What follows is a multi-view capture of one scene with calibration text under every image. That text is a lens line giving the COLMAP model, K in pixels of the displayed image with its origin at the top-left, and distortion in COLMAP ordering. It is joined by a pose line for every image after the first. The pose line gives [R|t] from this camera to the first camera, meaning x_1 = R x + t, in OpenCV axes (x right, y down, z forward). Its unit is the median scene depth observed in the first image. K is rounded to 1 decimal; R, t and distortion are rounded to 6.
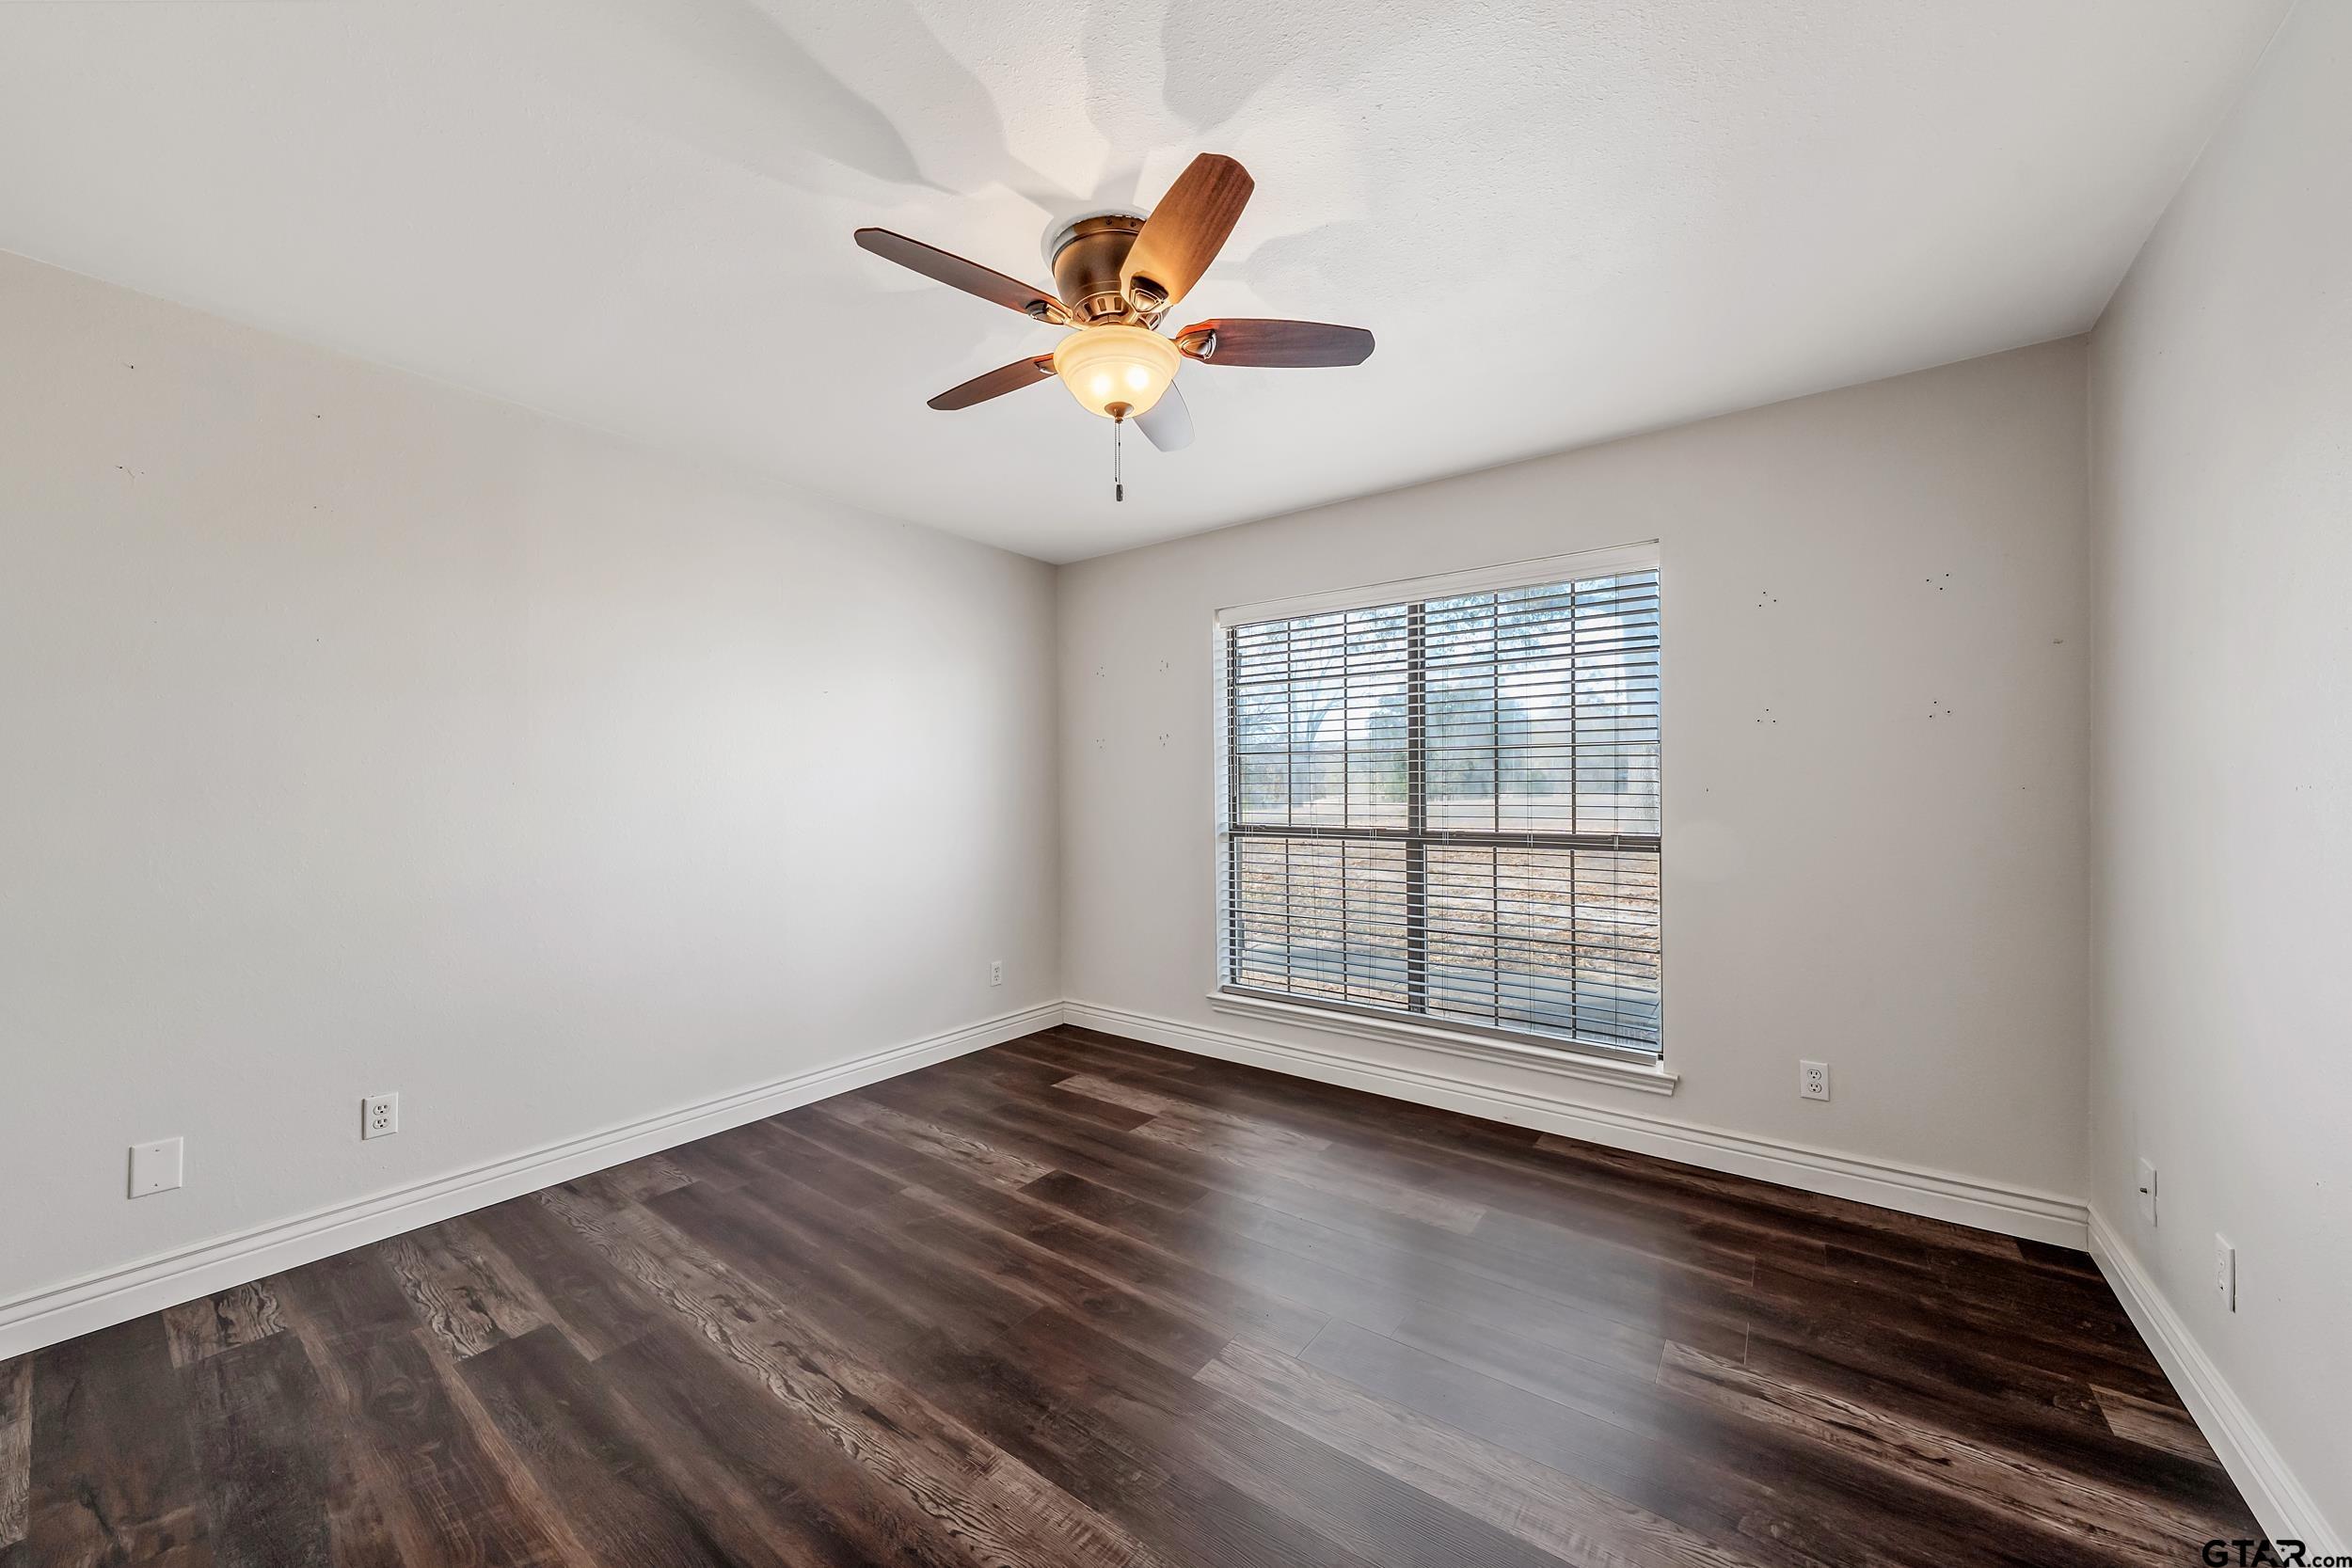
lens RADIAL K [[845.0, 0, 1179.9], [0, 845.0, 788.9], [0, 0, 1]] dist [-0.002589, -0.000182]
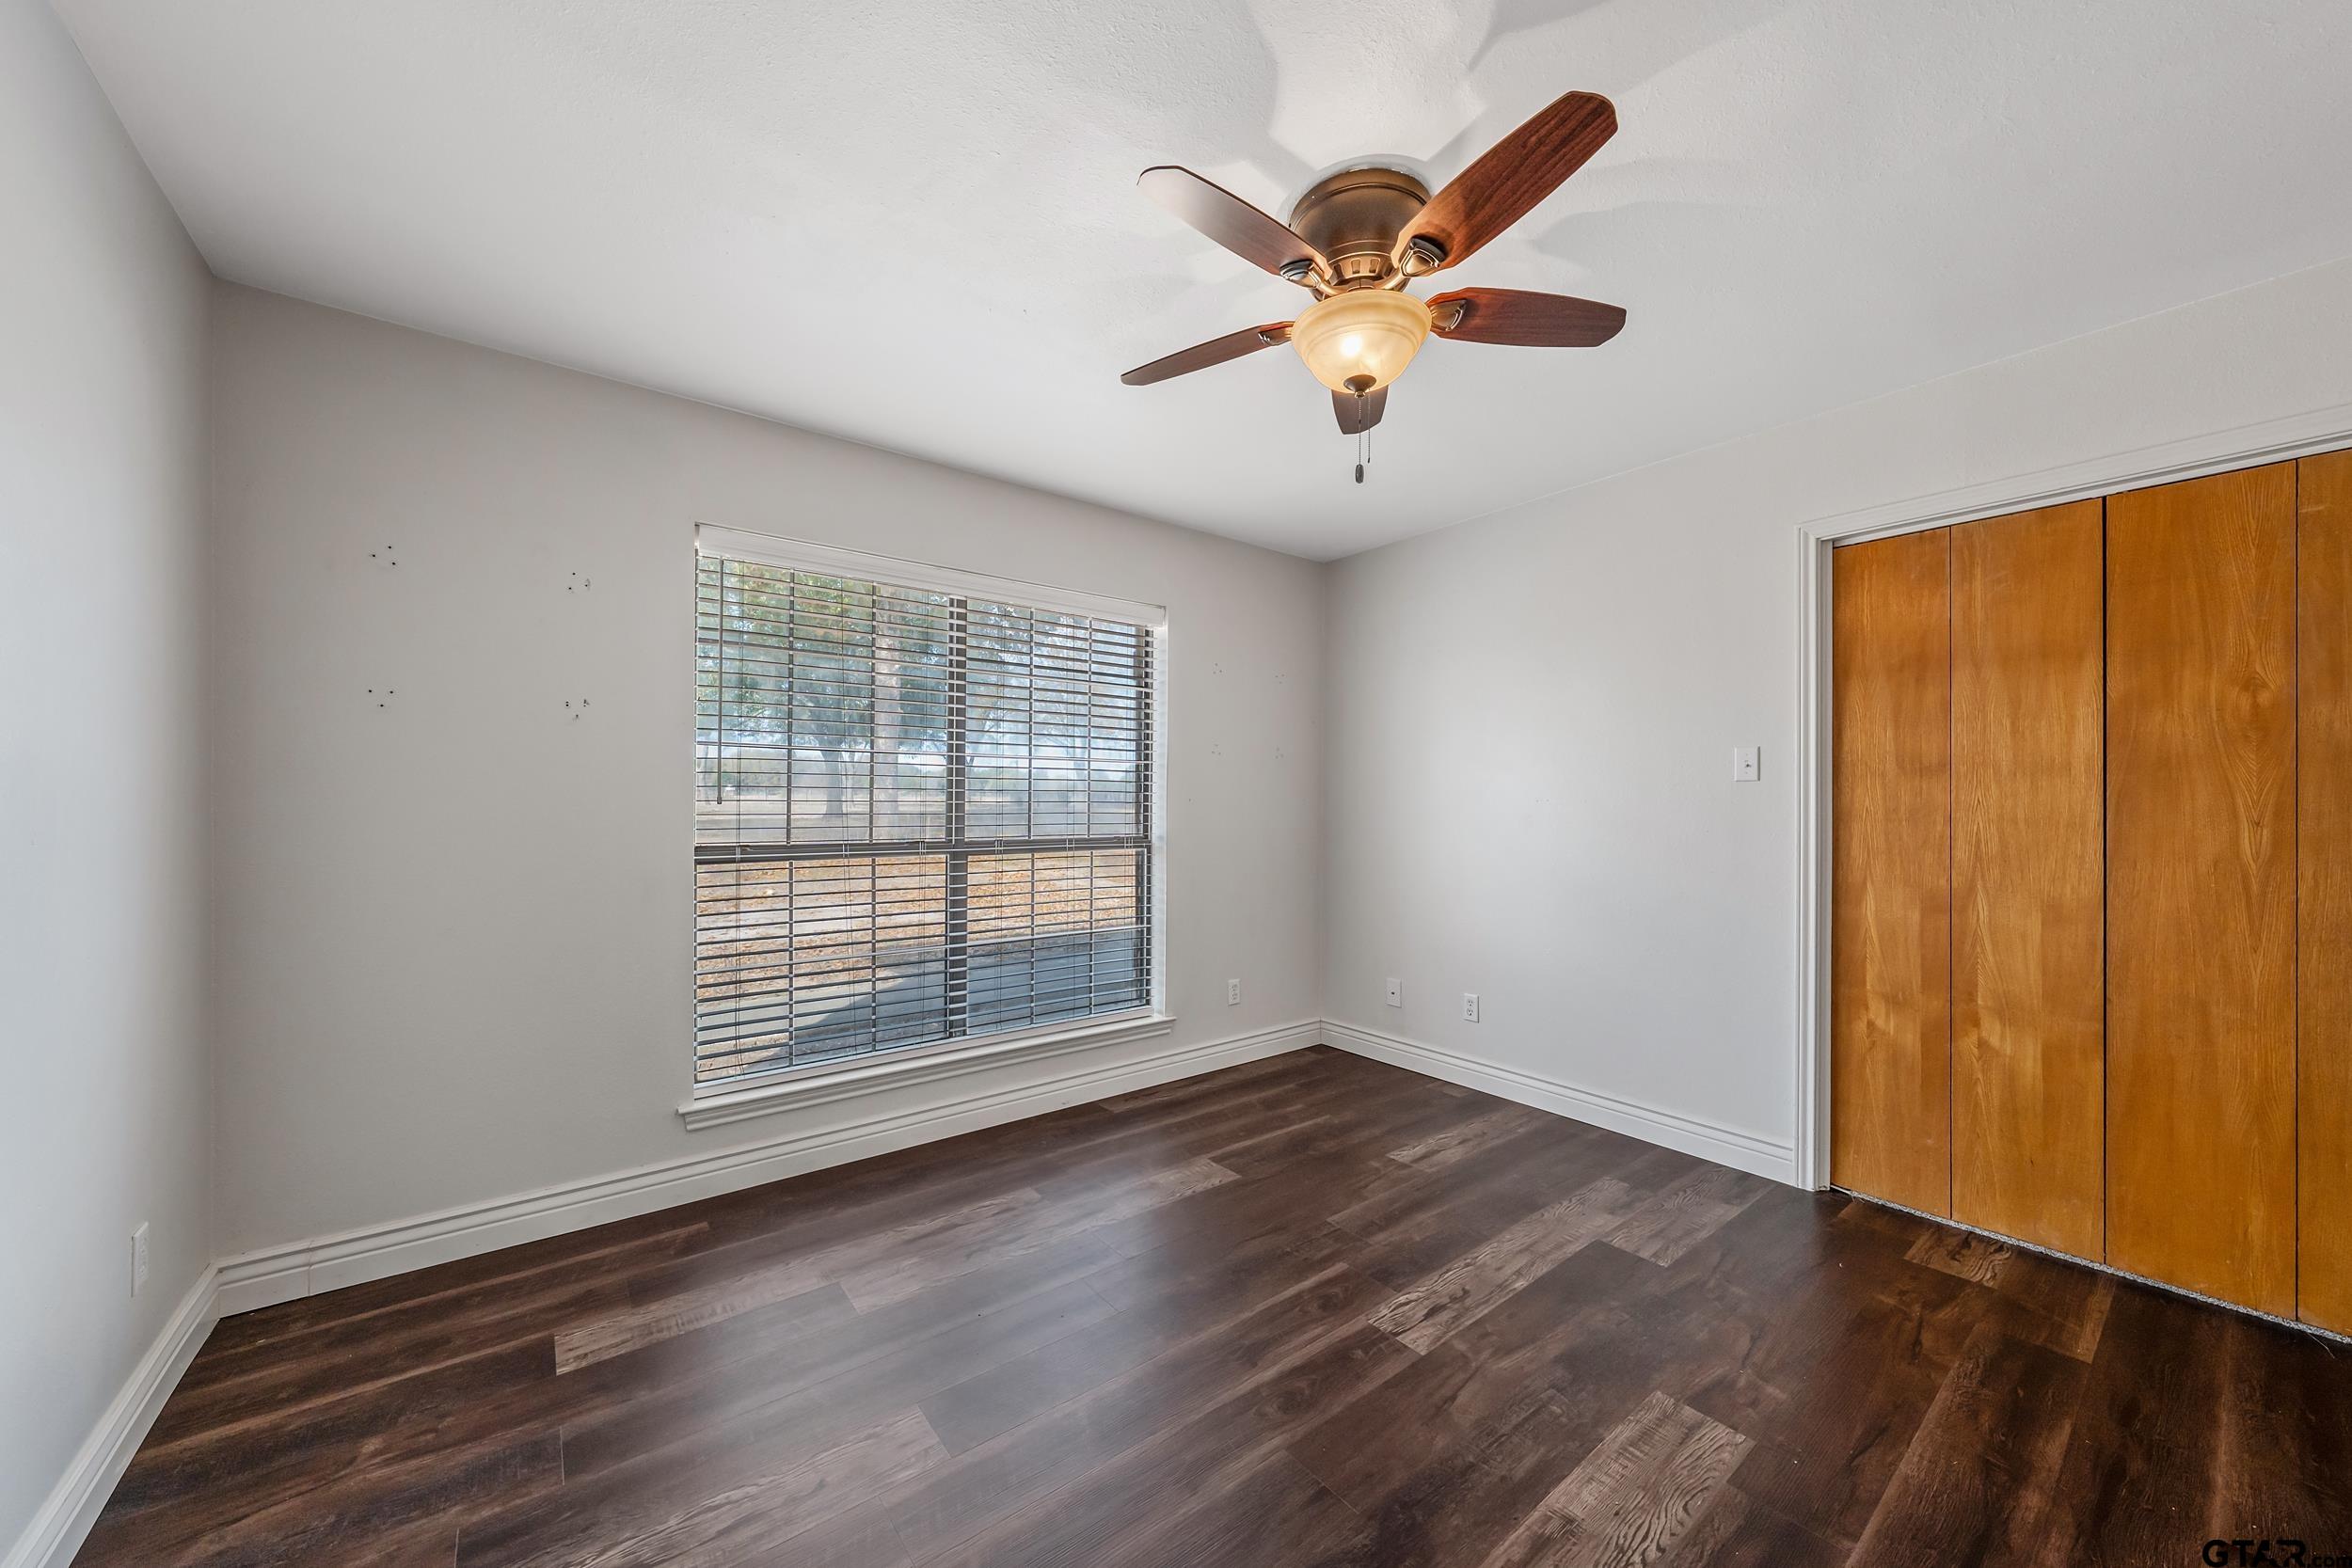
lens RADIAL K [[845.0, 0, 1181.0], [0, 845.0, 794.5], [0, 0, 1]] dist [-0.002589, -0.000182]
pose [[0.267037, 0.012936, 0.963599, -0.612264], [-0.006831, 0.999910, -0.011530, 0.007683], [-0.963662, -0.003503, 0.267102, 0.569524]]
